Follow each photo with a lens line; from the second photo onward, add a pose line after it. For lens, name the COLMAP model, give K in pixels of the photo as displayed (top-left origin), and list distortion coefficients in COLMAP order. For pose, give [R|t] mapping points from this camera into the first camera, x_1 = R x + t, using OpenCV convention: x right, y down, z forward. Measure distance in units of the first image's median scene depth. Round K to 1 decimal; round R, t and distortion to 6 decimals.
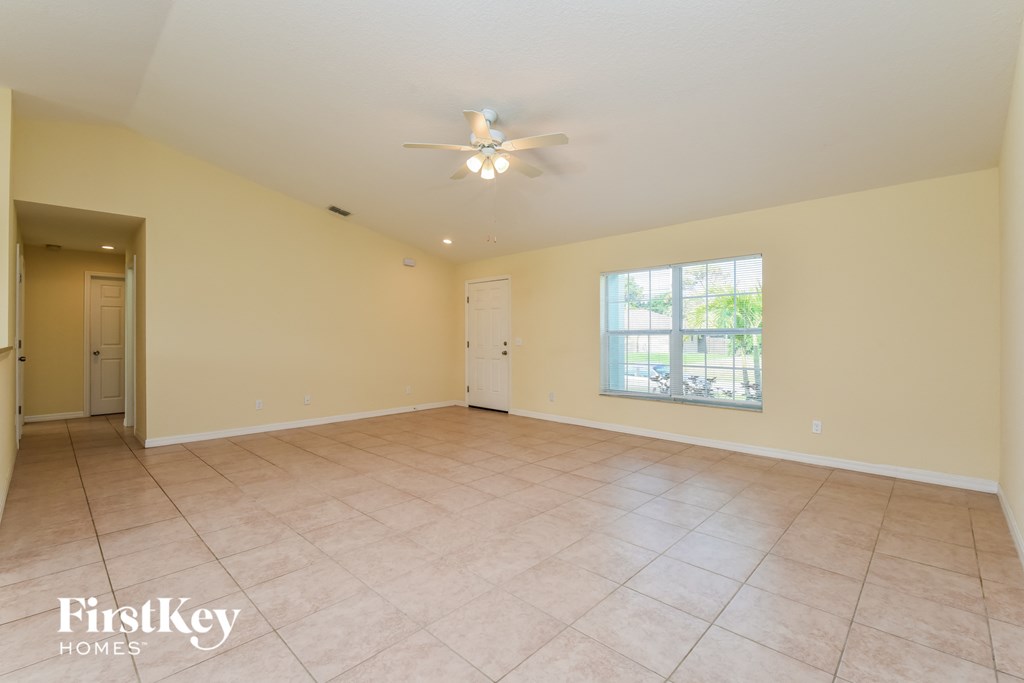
lens RADIAL K [[450.1, 0, 515.5], [0, 450.1, 338.0], [0, 0, 1]] dist [-0.002715, -0.000475]
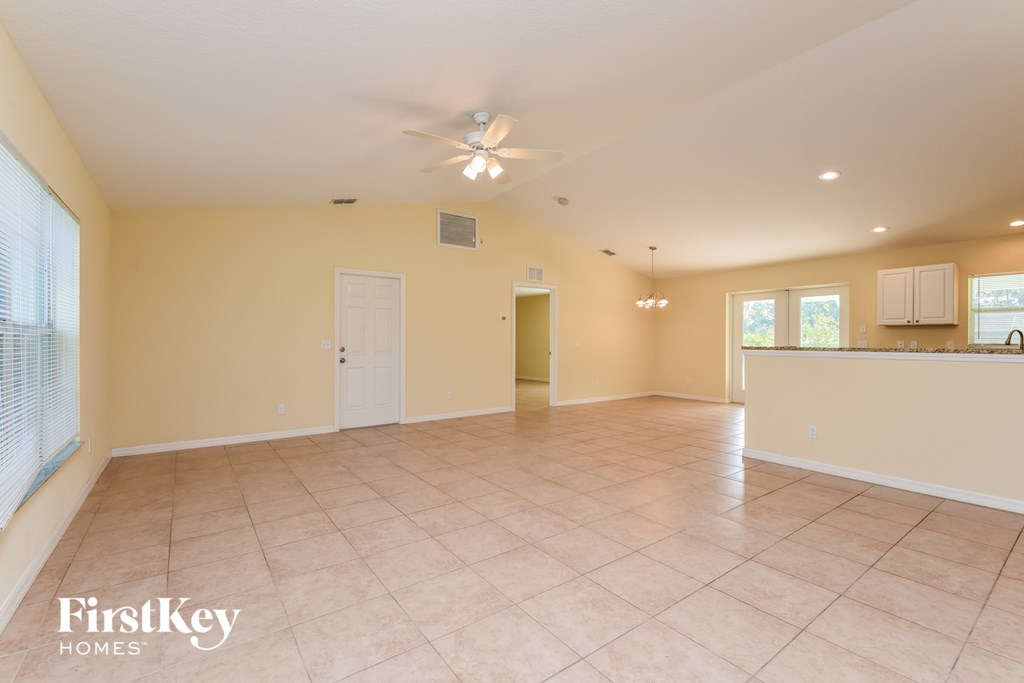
lens RADIAL K [[450.1, 0, 514.0], [0, 450.1, 341.0], [0, 0, 1]] dist [-0.002715, -0.000475]
pose [[-0.983411, -0.000995, 0.181387, -0.329693], [-0.000303, 0.999993, 0.003847, -0.000480], [-0.181390, 0.003728, -0.983404, 2.066447]]
